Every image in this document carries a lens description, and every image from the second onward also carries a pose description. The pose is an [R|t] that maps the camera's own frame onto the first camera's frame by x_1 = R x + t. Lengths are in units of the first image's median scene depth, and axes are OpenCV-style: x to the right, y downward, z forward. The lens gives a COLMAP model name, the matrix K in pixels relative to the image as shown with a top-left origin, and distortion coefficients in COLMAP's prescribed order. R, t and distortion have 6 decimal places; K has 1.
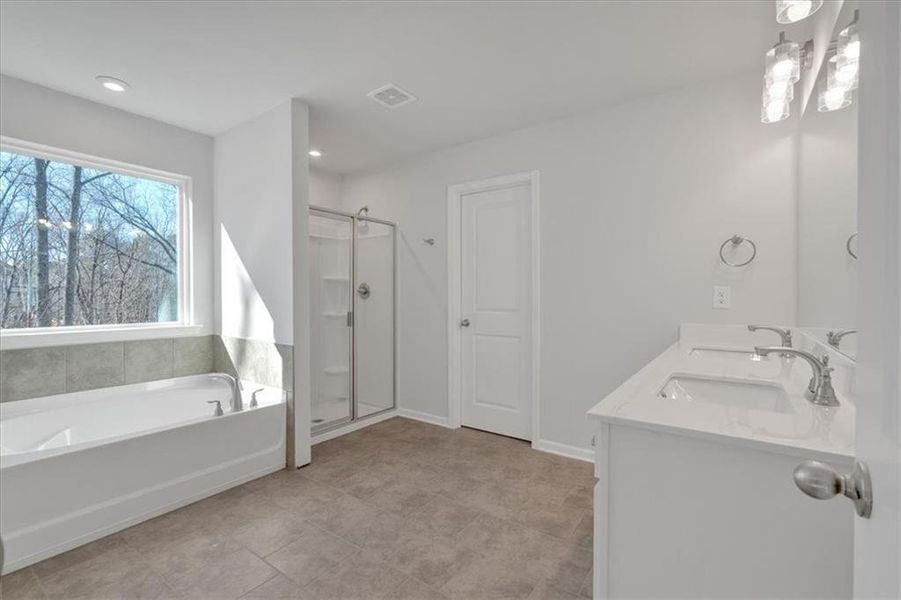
lens RADIAL K [[400.8, 0, 450.9], [0, 400.8, 301.1], [0, 0, 1]] dist [-0.001722, 0.001684]
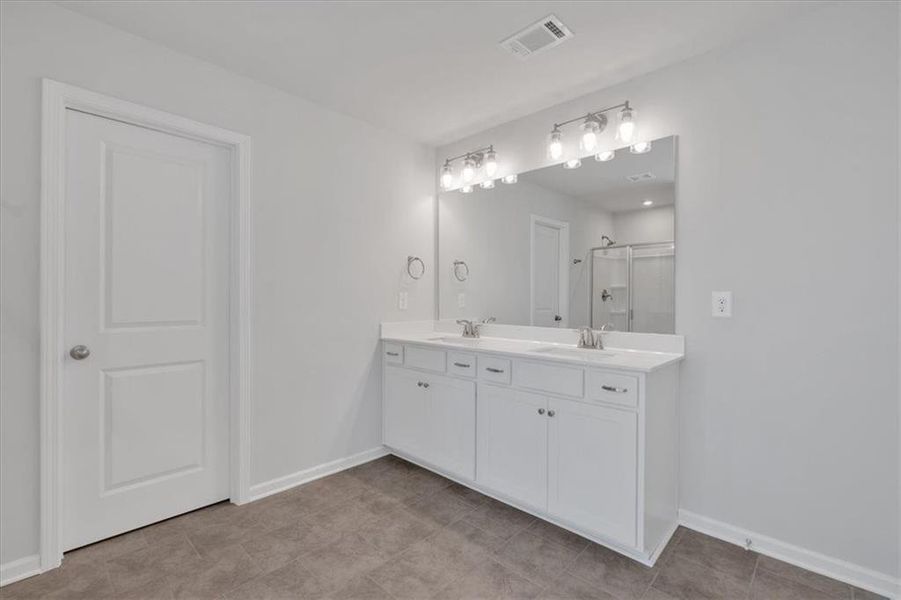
lens RADIAL K [[400.8, 0, 451.5], [0, 400.8, 298.0], [0, 0, 1]] dist [-0.001722, 0.001684]
pose [[0.144605, 0.000651, 0.989489, -0.535997], [0.011627, 0.999930, -0.002357, -0.013424], [-0.989421, 0.011846, 0.144587, 0.559582]]
